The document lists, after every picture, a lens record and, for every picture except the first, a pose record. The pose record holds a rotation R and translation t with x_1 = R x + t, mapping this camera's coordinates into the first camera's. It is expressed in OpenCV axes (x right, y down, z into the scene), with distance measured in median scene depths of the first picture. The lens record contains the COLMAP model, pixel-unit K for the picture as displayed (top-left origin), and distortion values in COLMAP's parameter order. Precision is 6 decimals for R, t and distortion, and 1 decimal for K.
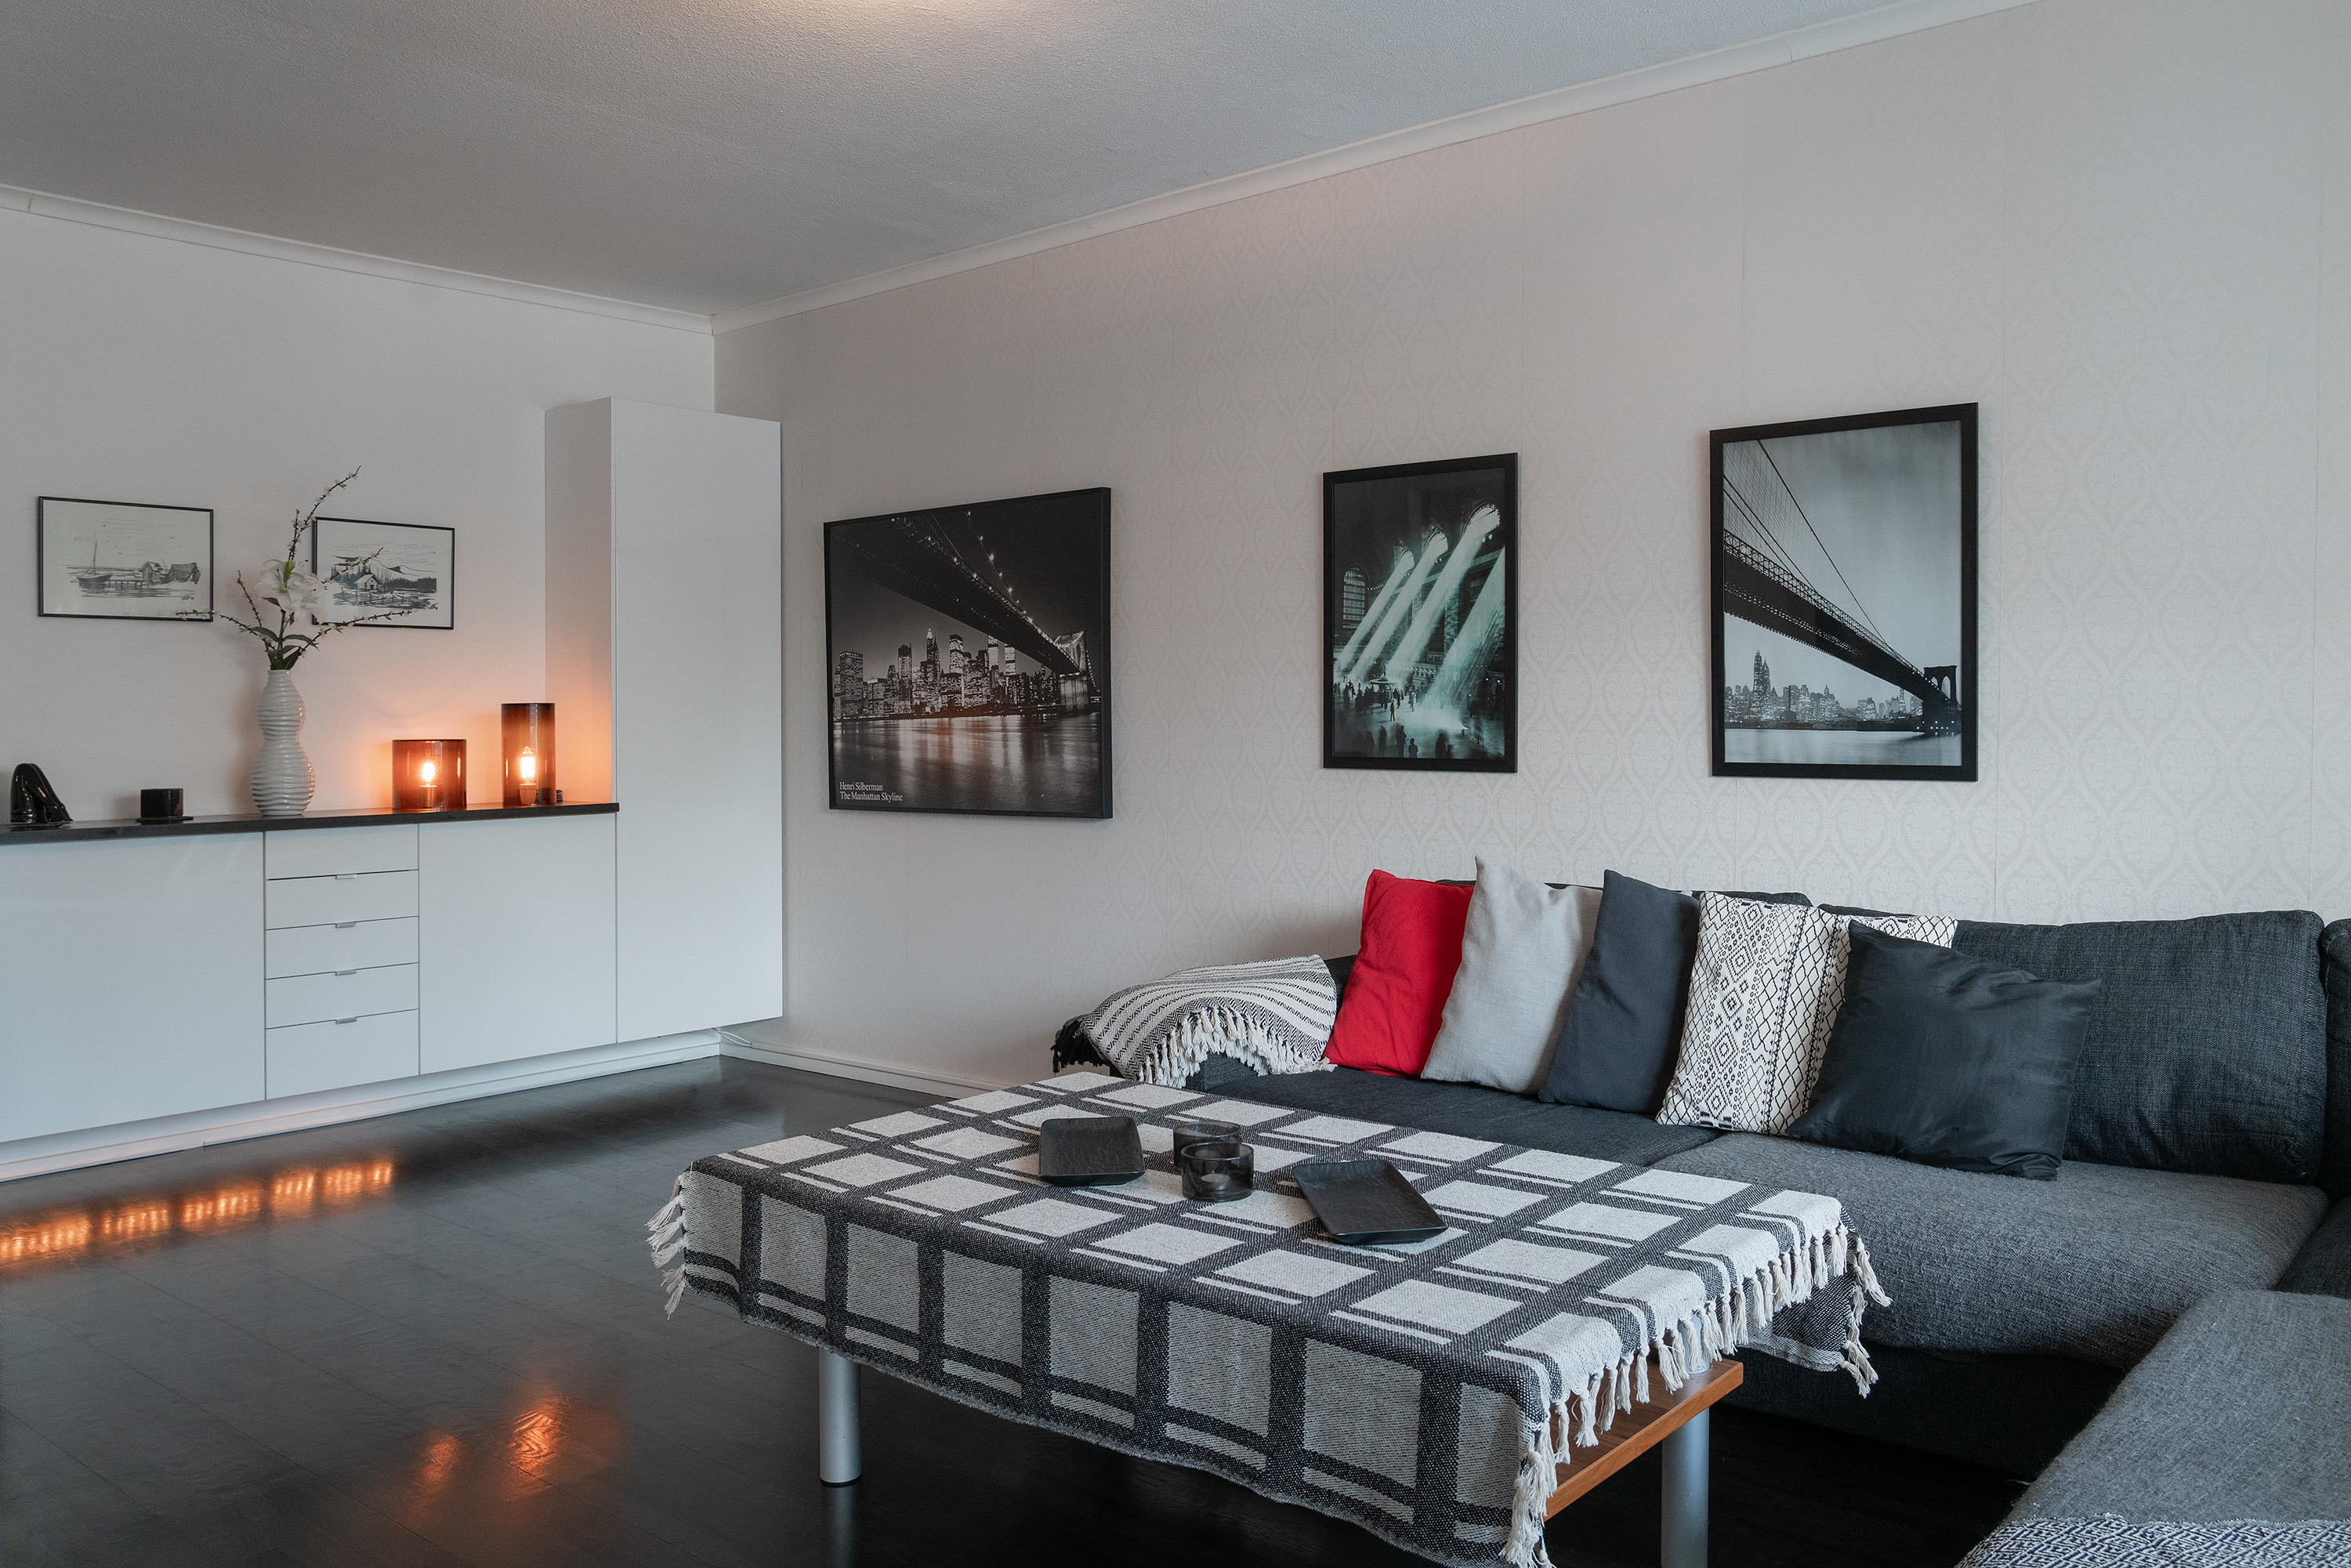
lens RADIAL K [[1770.1, 0, 1177.6], [0, 1770.1, 774.7], [0, 0, 1]] dist [-0.041451, -0.000402]
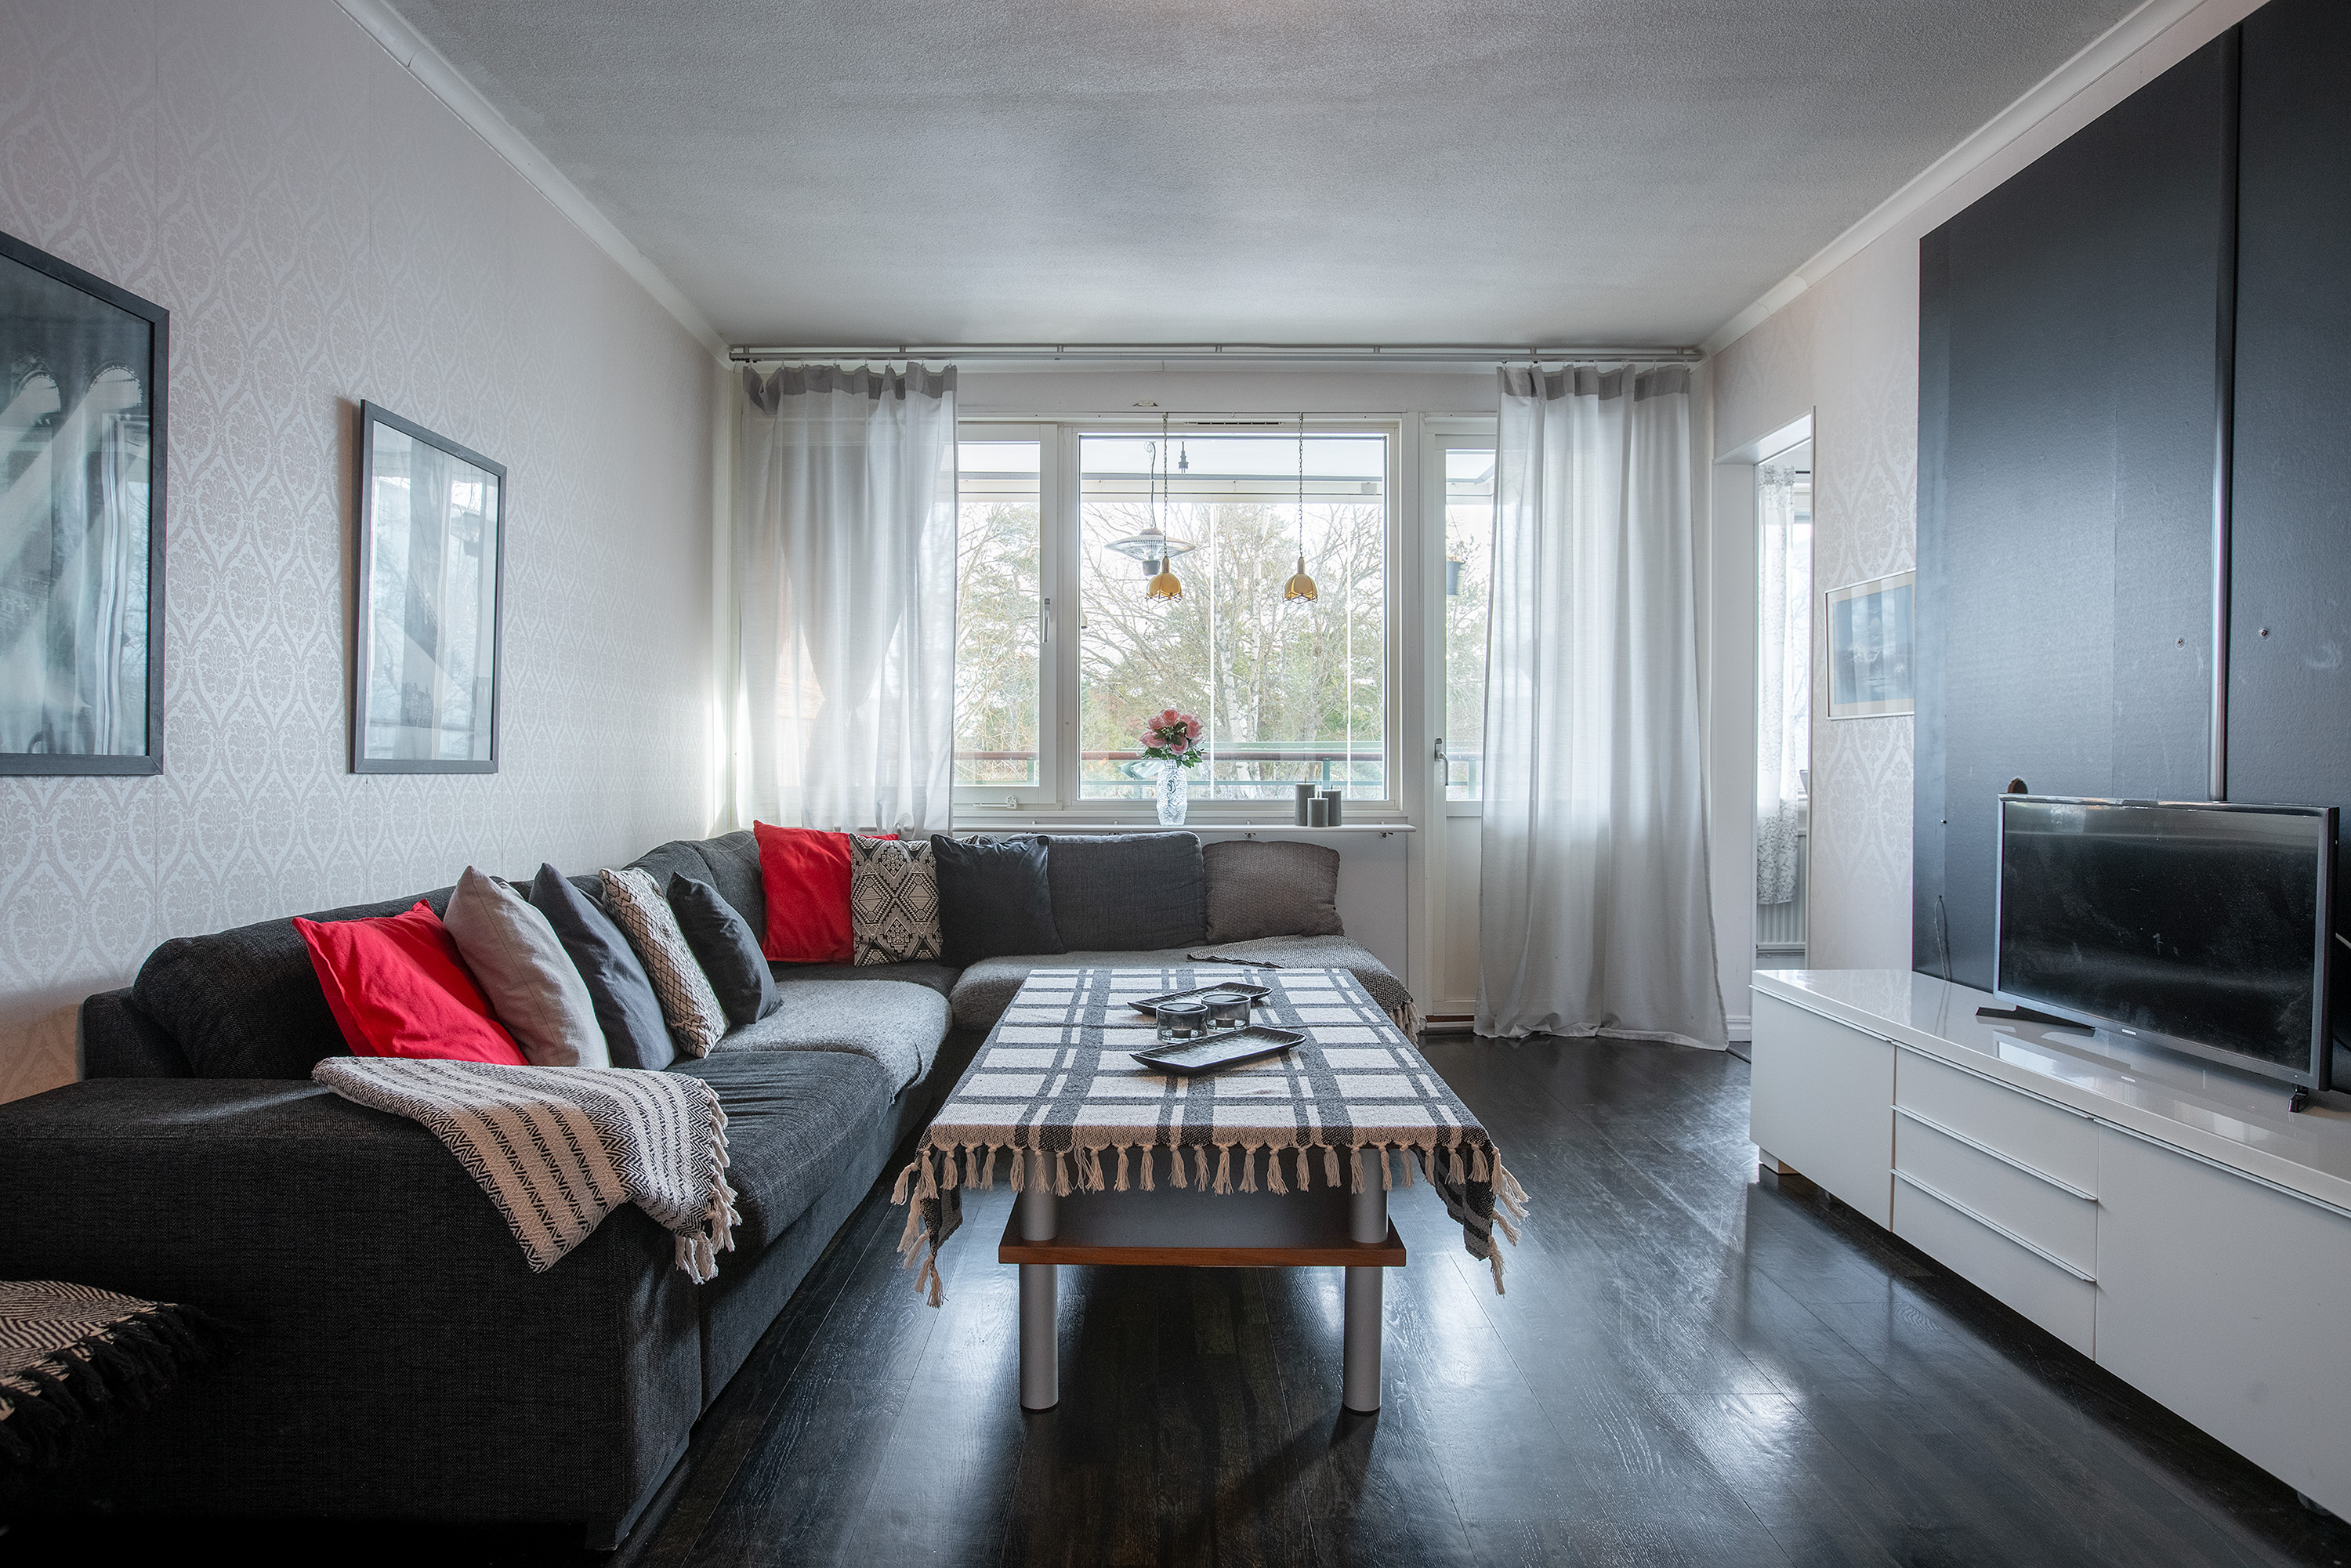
lens RADIAL K [[1284.0, 0, 1171.3], [0, 1284.0, 795.5], [0, 0, 1]] dist [0.000425, 0.002998]
pose [[-0.654381, -0.006876, 0.756134, -0.423897], [0.032103, 0.998804, 0.036866, 0.001097], [-0.755484, 0.048399, -0.653377, 0.985772]]
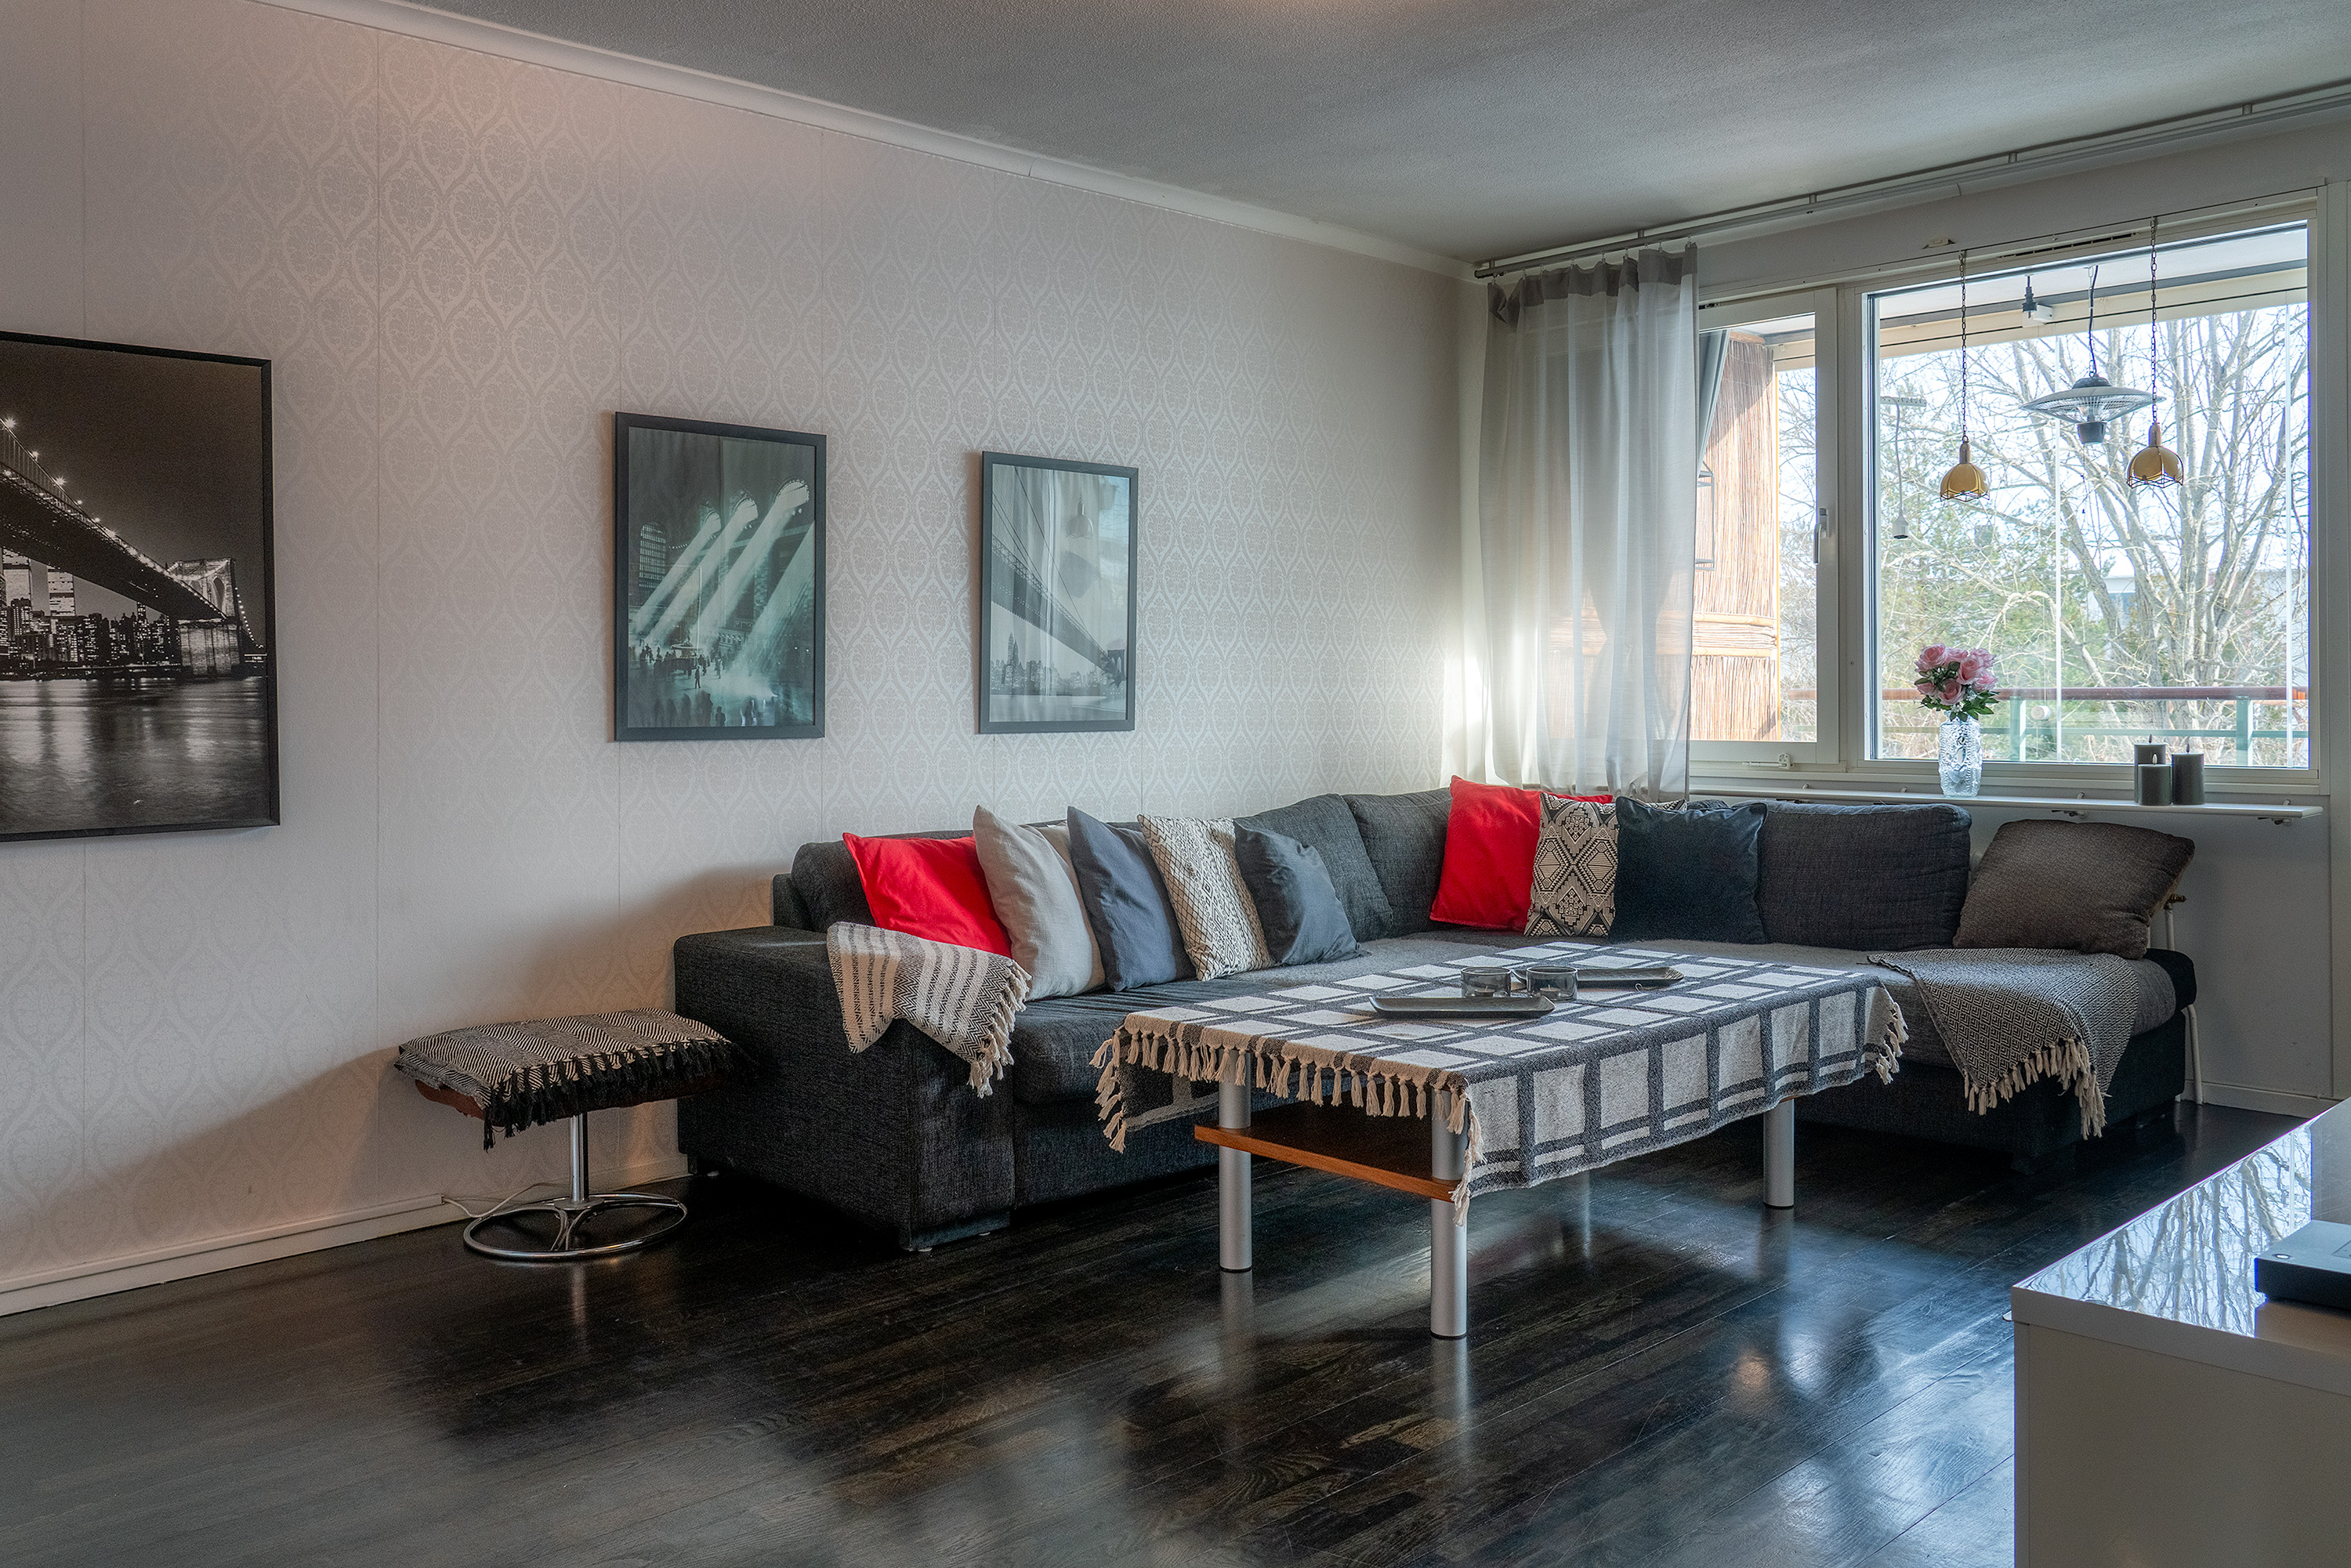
lens RADIAL K [[1967.1, 0, 1175.6], [0, 1967.1, 772.9], [0, 0, 1]] dist [-0.010241, -0.006173]
pose [[0.084611, -0.033836, 0.995839, -0.920407], [0.039577, 0.998749, 0.030572, -0.007316], [-0.995628, 0.036825, 0.085844, 0.659915]]
